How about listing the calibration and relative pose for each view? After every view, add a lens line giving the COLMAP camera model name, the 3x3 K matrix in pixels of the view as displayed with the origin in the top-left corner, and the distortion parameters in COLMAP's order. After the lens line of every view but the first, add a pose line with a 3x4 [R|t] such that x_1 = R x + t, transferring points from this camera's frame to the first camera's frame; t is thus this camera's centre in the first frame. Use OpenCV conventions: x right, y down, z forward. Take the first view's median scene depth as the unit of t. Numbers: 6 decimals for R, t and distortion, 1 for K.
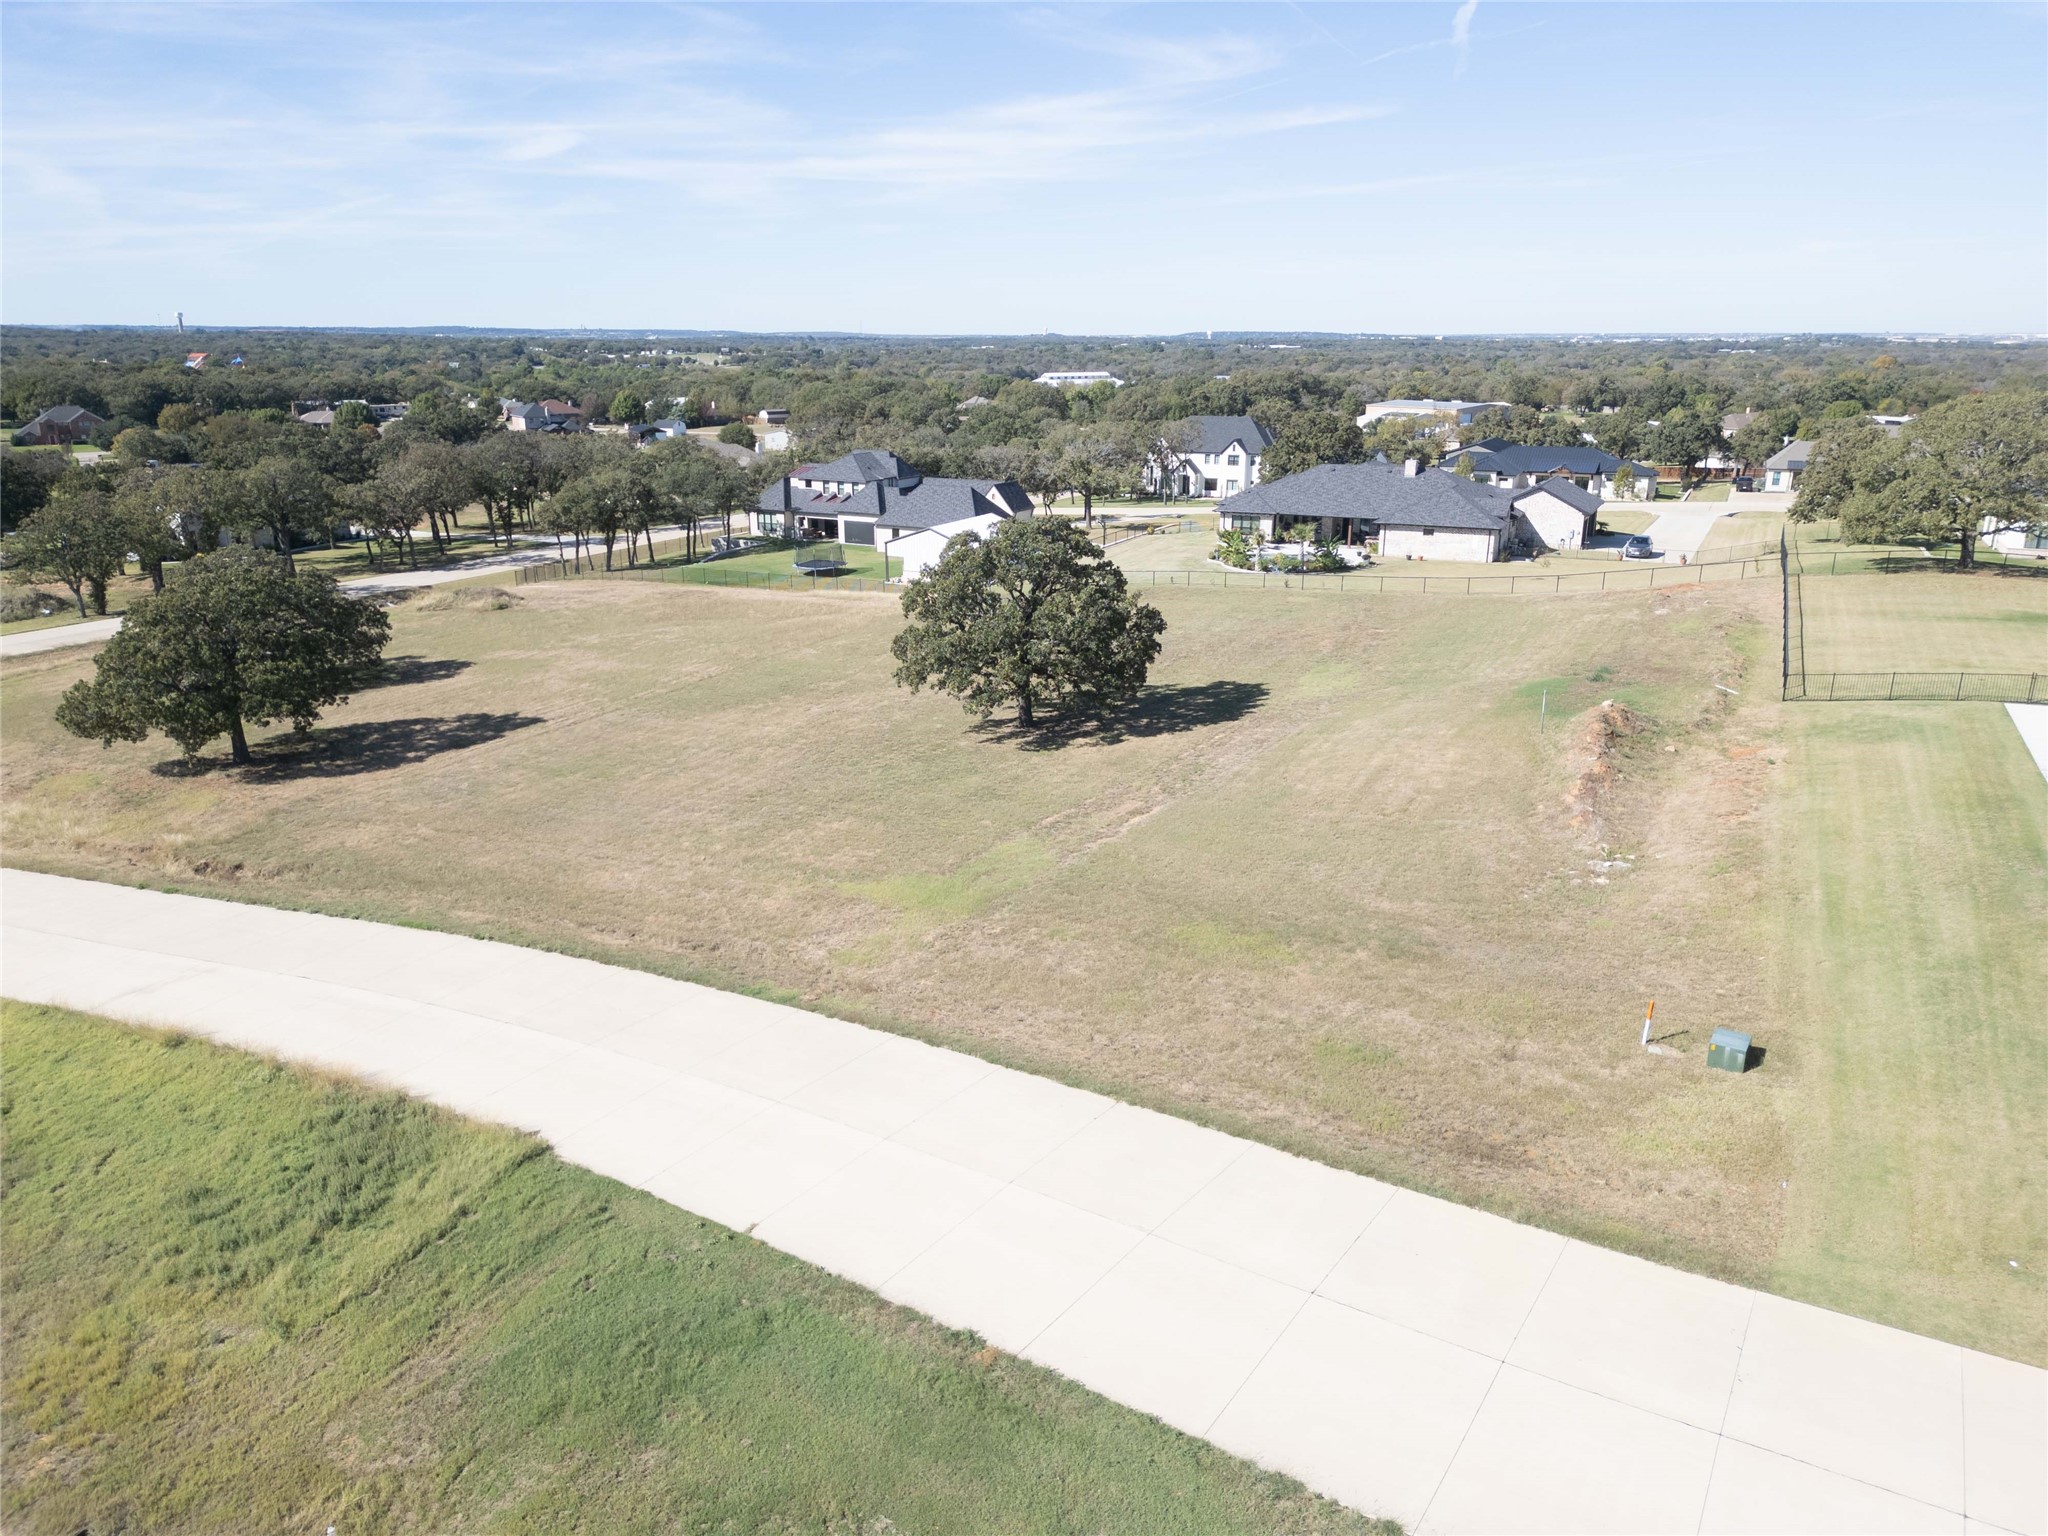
lens RADIAL K [[1430.0, 0, 1021.1], [0, 1430.0, 766.7], [0, 0, 1]] dist [0.077267, -0.079343]
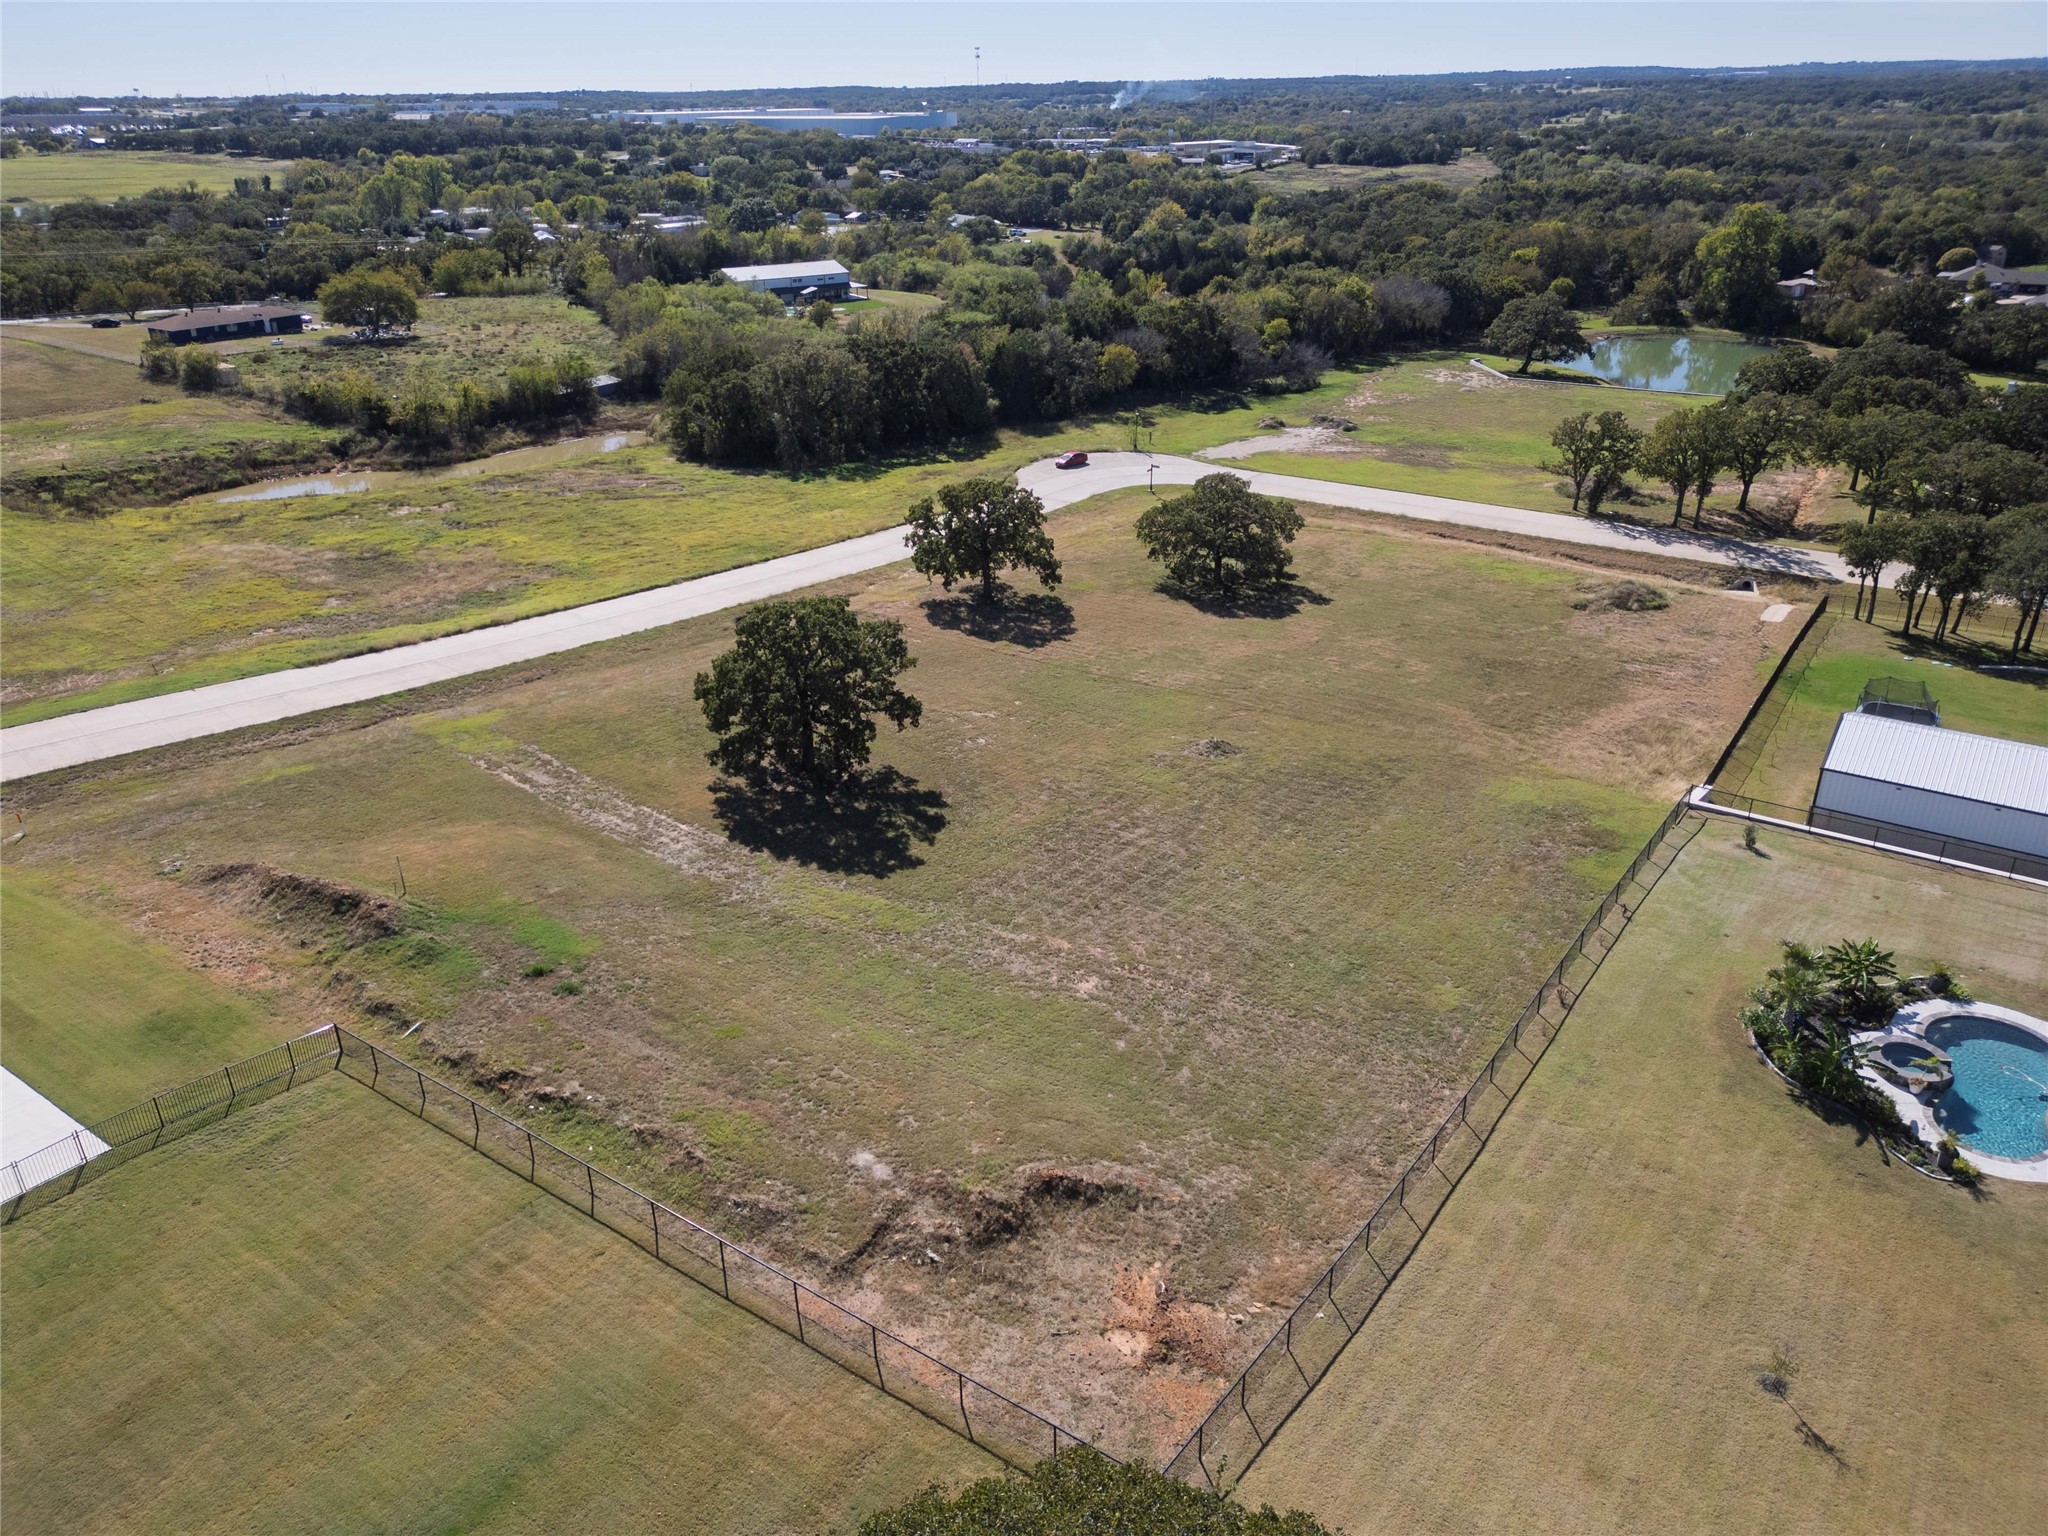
lens RADIAL K [[1430.0, 0, 1021.1], [0, 1430.0, 766.7], [0, 0, 1]] dist [0.077267, -0.079343]
pose [[-0.147663, 0.422245, -0.894374, 0.618007], [-0.267423, 0.853558, 0.447128, -0.361336], [0.952198, 0.305200, -0.013121, 0.714300]]
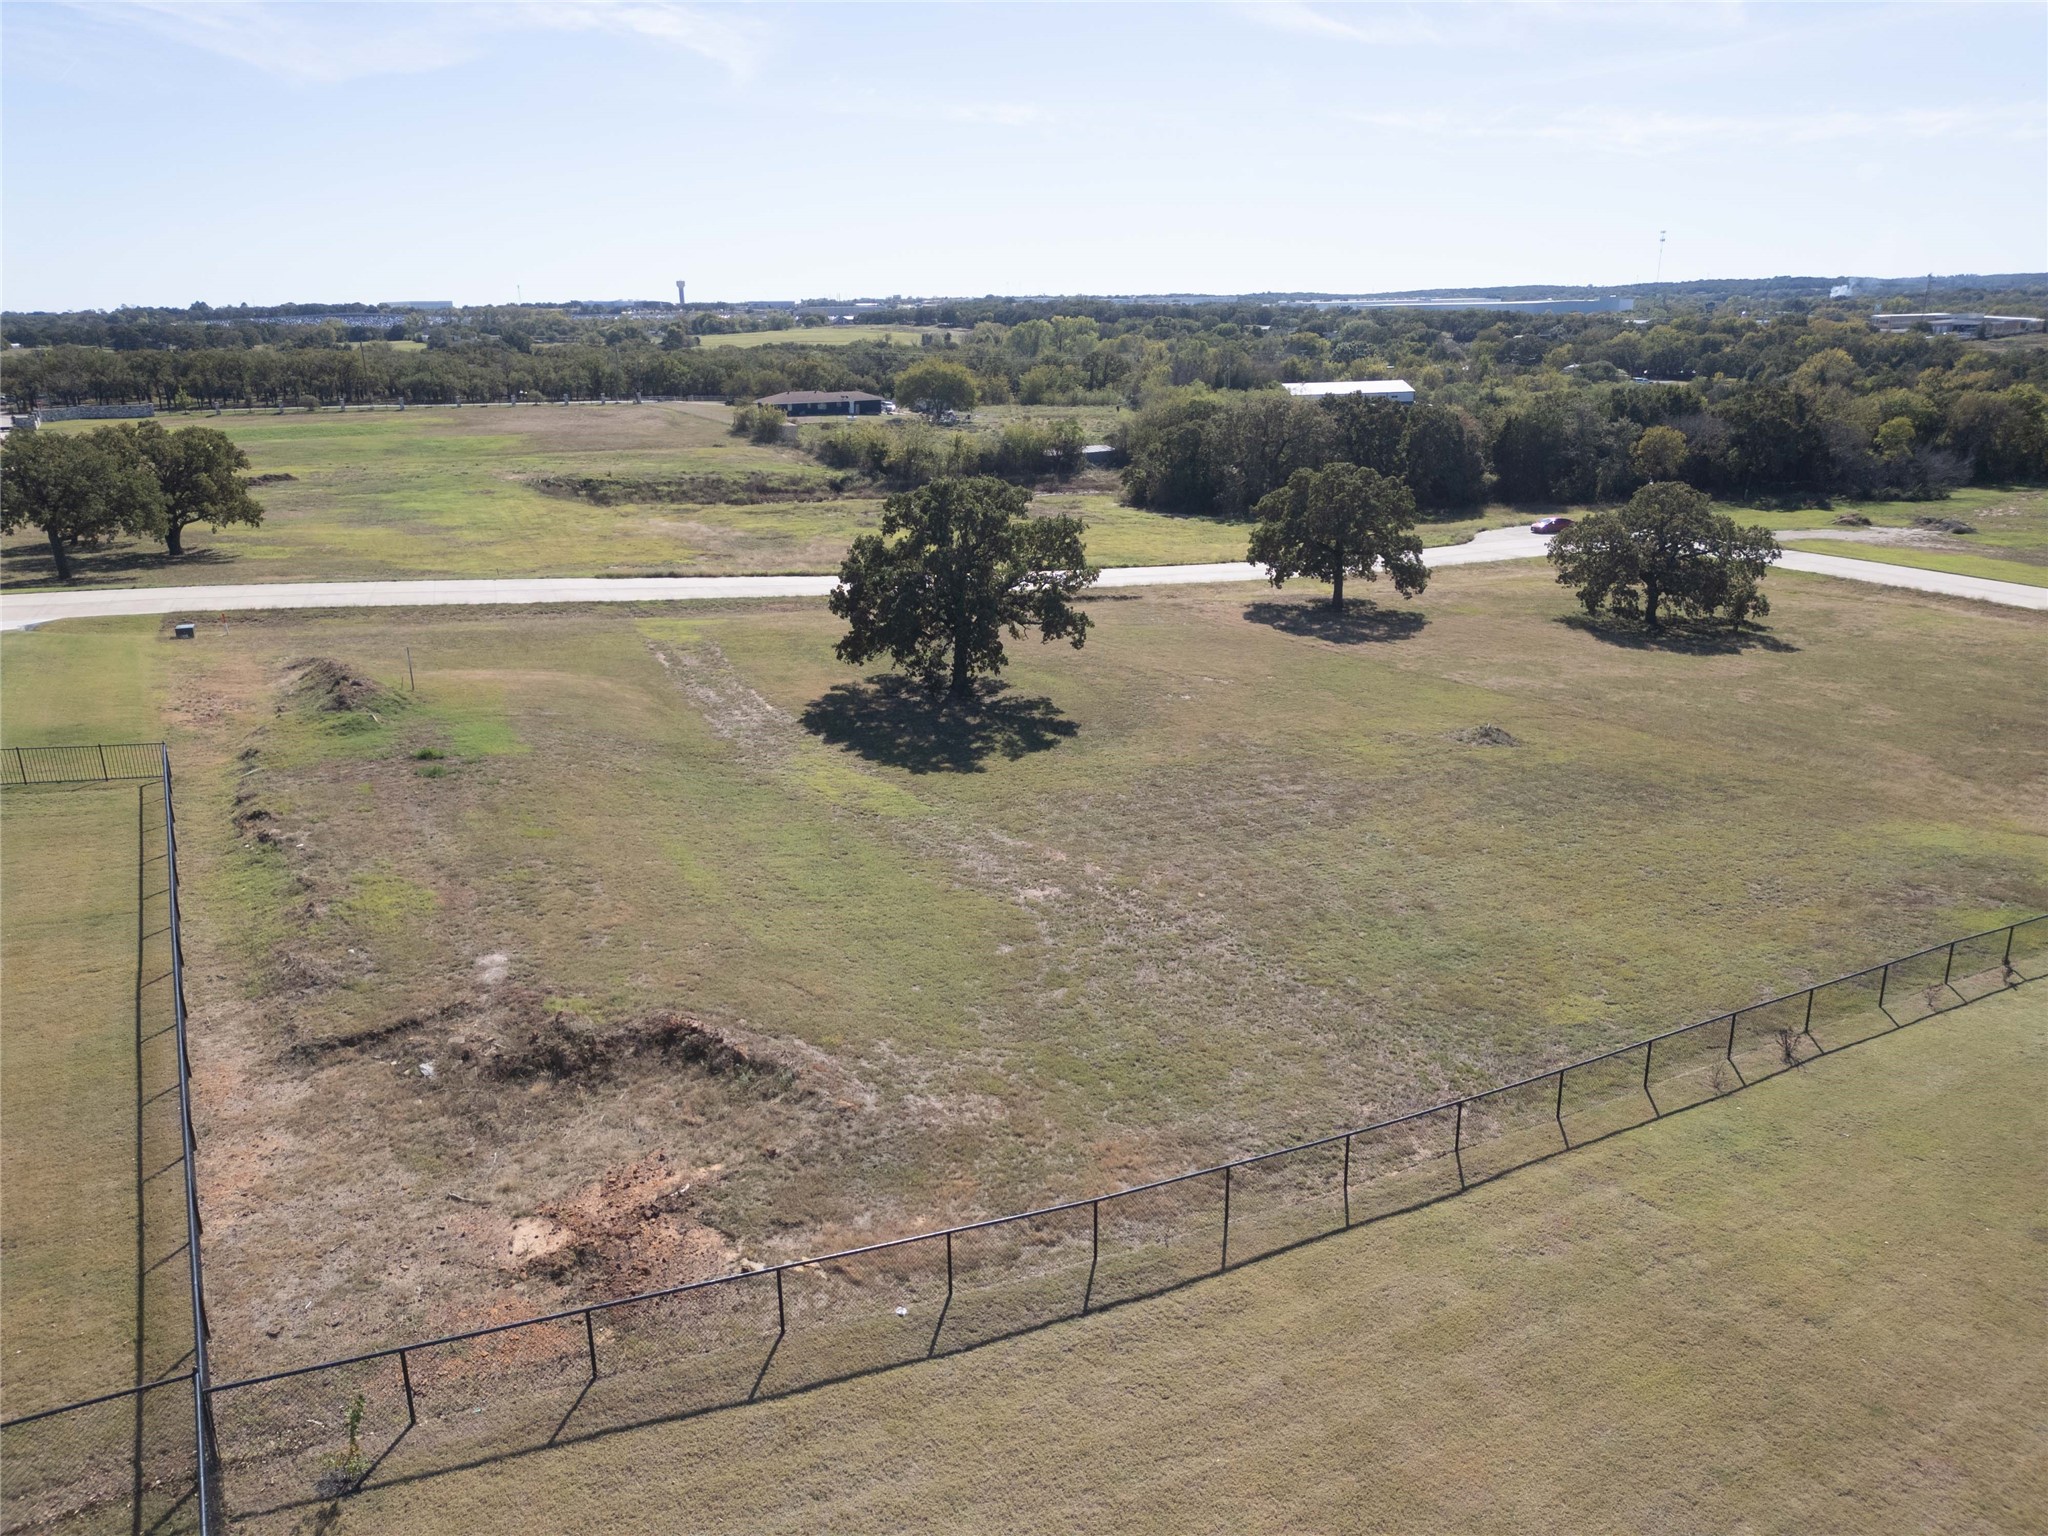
lens RADIAL K [[1430.0, 0, 1021.1], [0, 1430.0, 766.7], [0, 0, 1]] dist [0.077267, -0.079343]
pose [[-0.549067, 0.262553, -0.793468, 0.468735], [-0.224993, 0.867895, 0.442872, -0.257785], [0.804924, 0.421691, -0.417460, 0.888151]]
